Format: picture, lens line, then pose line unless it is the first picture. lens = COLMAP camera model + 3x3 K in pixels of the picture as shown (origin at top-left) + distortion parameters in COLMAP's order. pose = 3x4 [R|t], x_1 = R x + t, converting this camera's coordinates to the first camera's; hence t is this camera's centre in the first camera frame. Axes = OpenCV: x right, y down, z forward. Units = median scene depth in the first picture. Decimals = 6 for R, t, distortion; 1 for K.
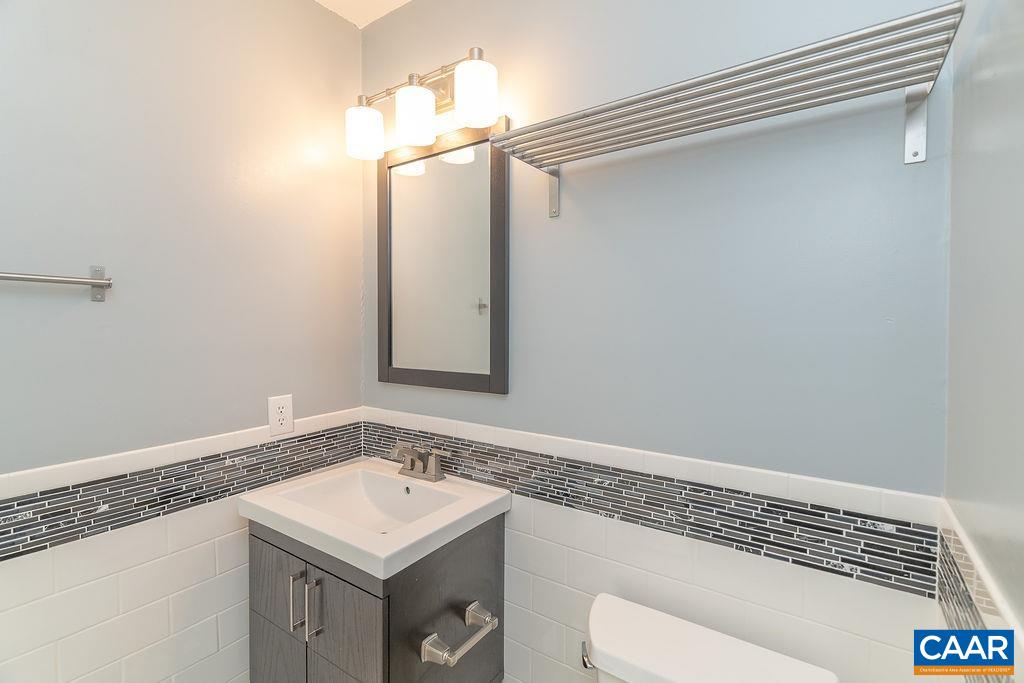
lens RADIAL K [[460.4, 0, 512.8], [0, 460.4, 338.3], [0, 0, 1]] dist [-0.002890, -0.000425]
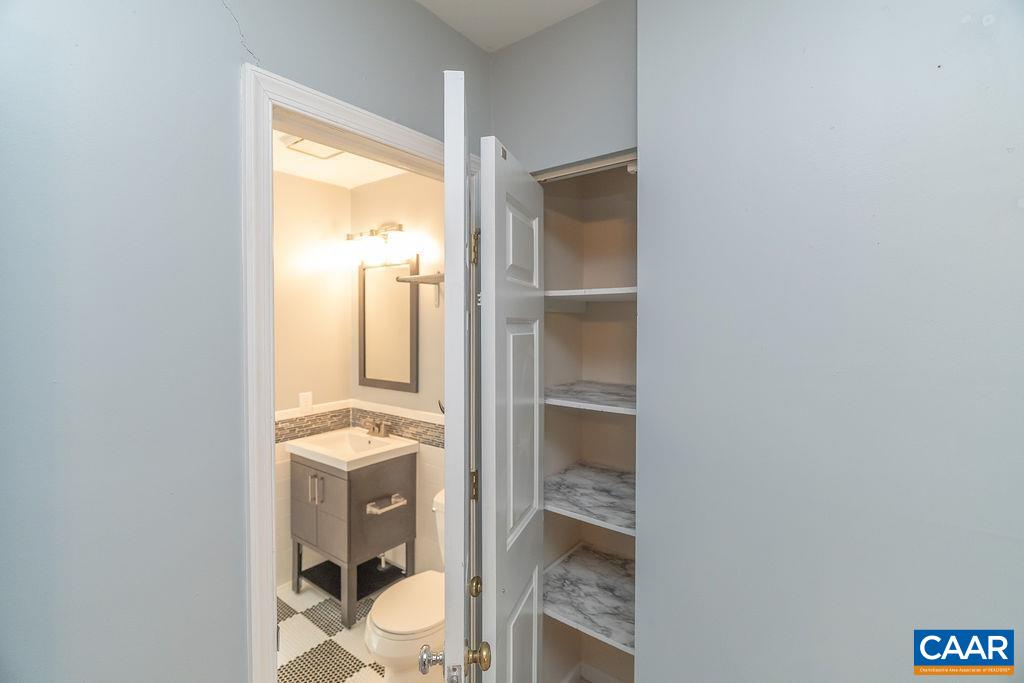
lens RADIAL K [[460.4, 0, 512.8], [0, 460.4, 338.3], [0, 0, 1]] dist [-0.002890, -0.000425]
pose [[0.998629, 0.006304, -0.051960, 0.466592], [-0.006322, 0.999980, -0.000190, -0.109135], [0.051958, 0.000519, 0.998649, -0.894741]]
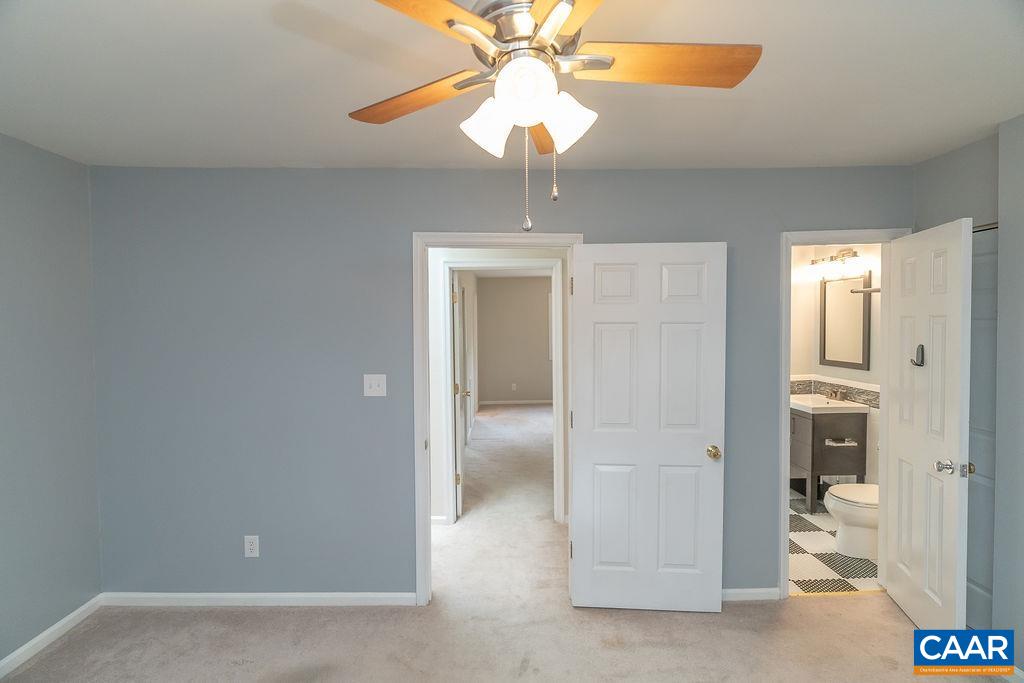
lens RADIAL K [[458.8, 0, 507.3], [0, 458.8, 339.8], [0, 0, 1]] dist [-0.000964, 0.000604]
pose [[0.574157, 0.019705, -0.818508, 0.922999], [-0.007590, 0.999795, 0.018745, -0.092524], [0.818710, -0.004550, 0.574190, -2.188803]]
